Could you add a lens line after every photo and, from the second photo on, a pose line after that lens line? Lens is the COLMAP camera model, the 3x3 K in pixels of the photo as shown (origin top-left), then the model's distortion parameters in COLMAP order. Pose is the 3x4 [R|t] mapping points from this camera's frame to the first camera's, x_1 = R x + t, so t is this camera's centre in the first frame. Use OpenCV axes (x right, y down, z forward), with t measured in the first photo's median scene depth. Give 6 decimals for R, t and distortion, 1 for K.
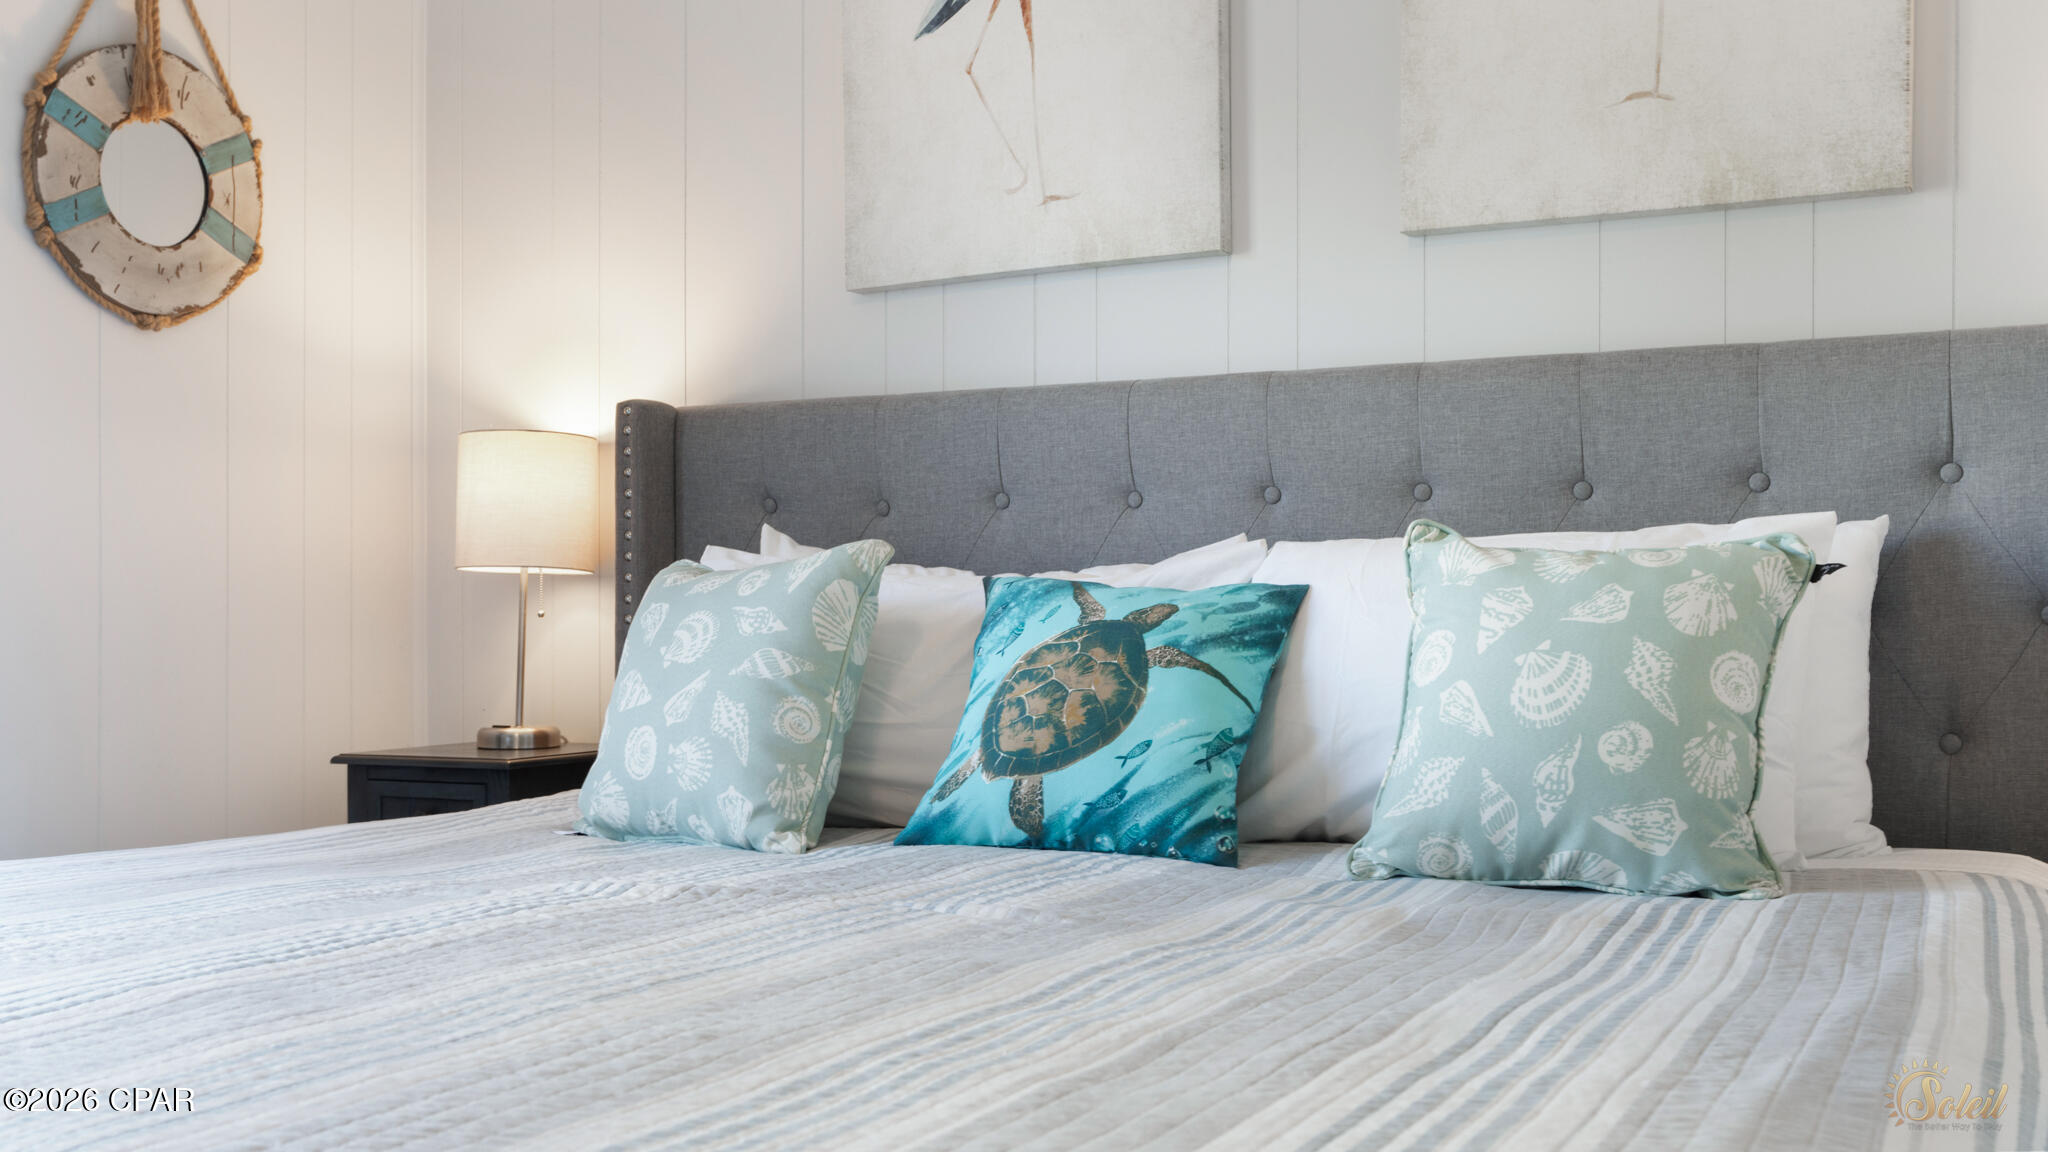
lens RADIAL K [[2076.9, 0, 994.5], [0, 2076.9, 600.0], [0, 0, 1]] dist [0.002939, 0.000000]
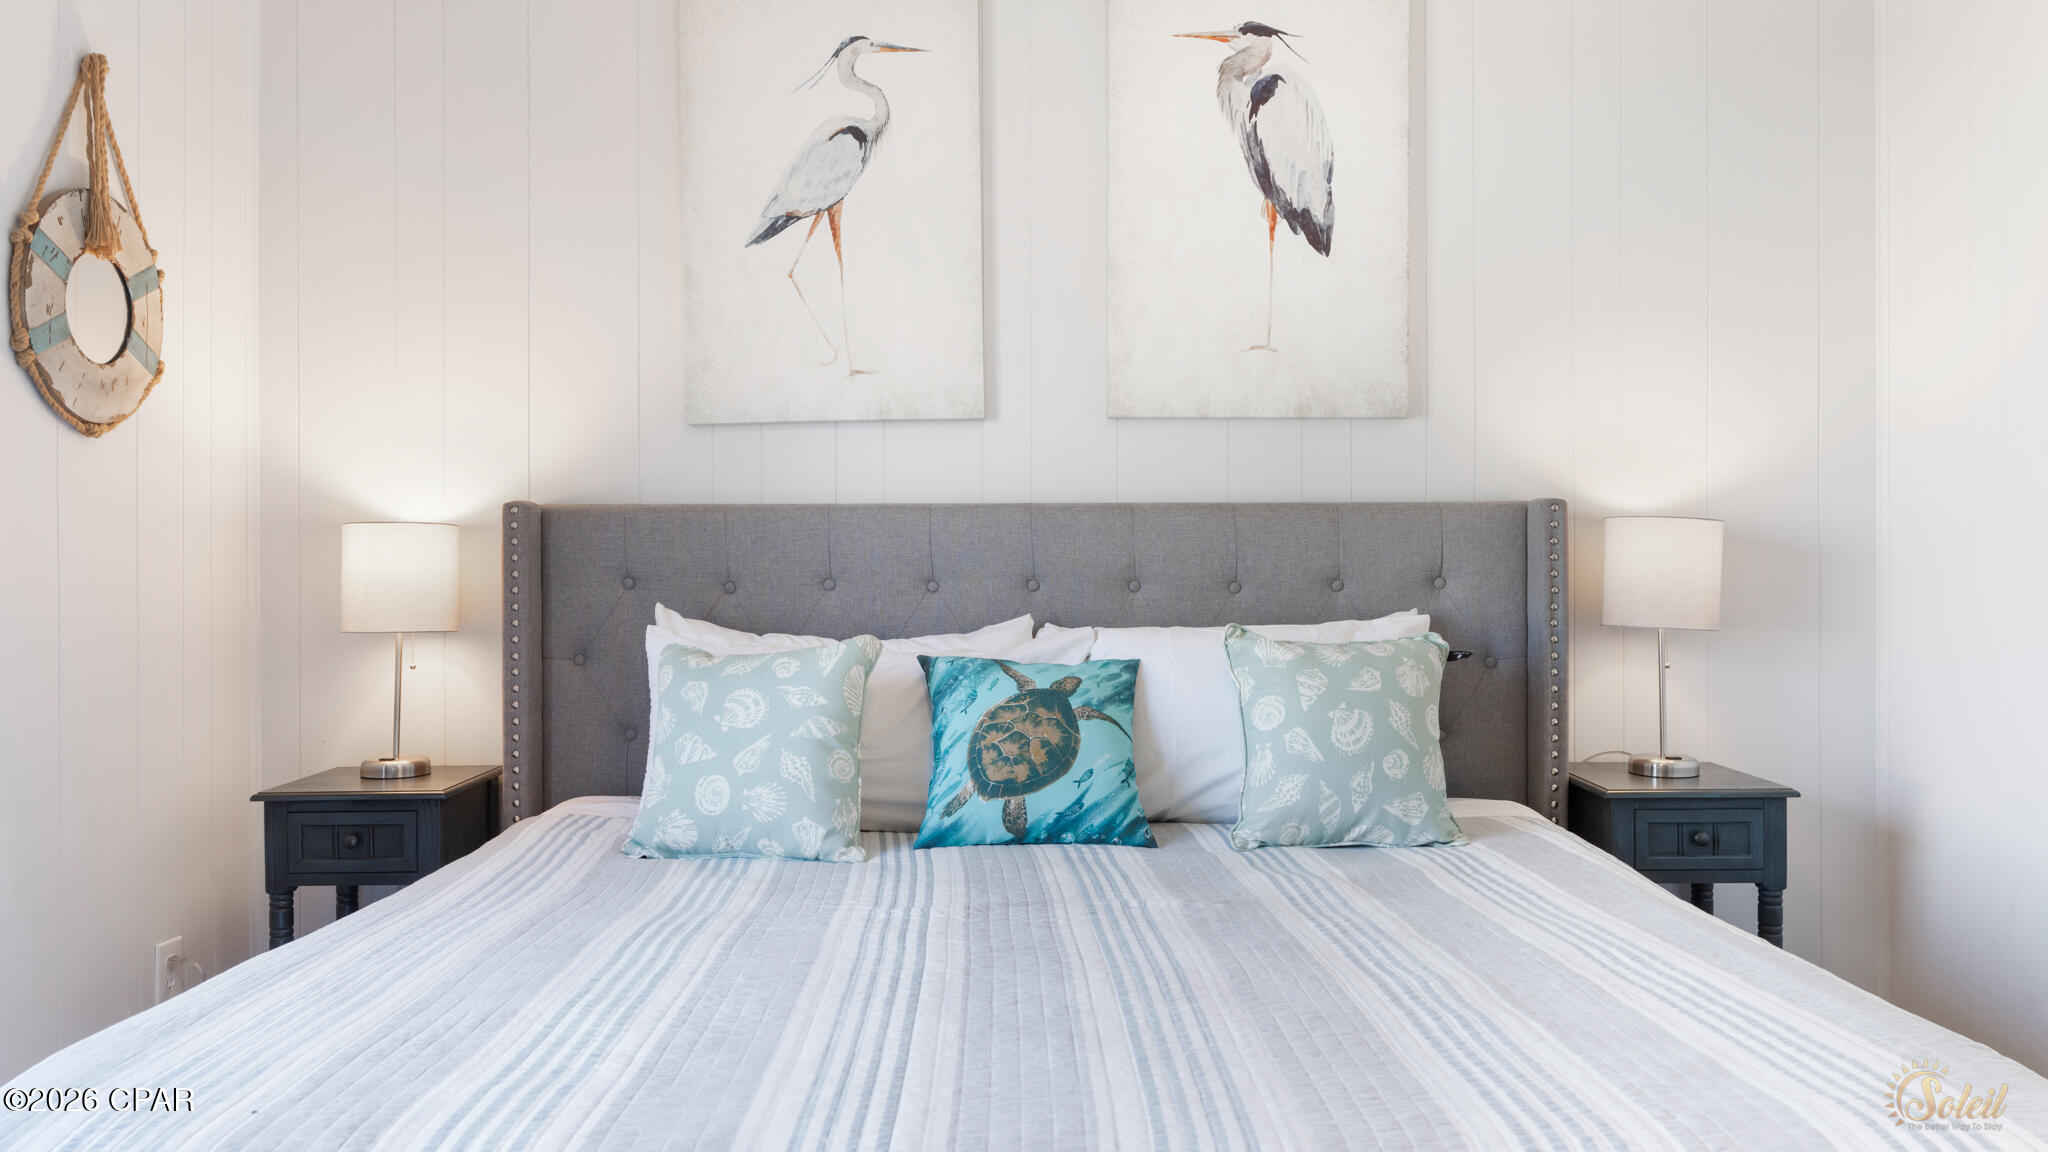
lens RADIAL K [[1595.5, 0, 1011.3], [0, 1595.5, 537.8], [0, 0, 1]] dist [0.007316, -0.011276]
pose [[0.877731, 0.002076, 0.479149, -0.510161], [0.000452, 0.999987, -0.005162, -0.092298], [-0.479153, 0.004748, 0.877719, -0.020741]]
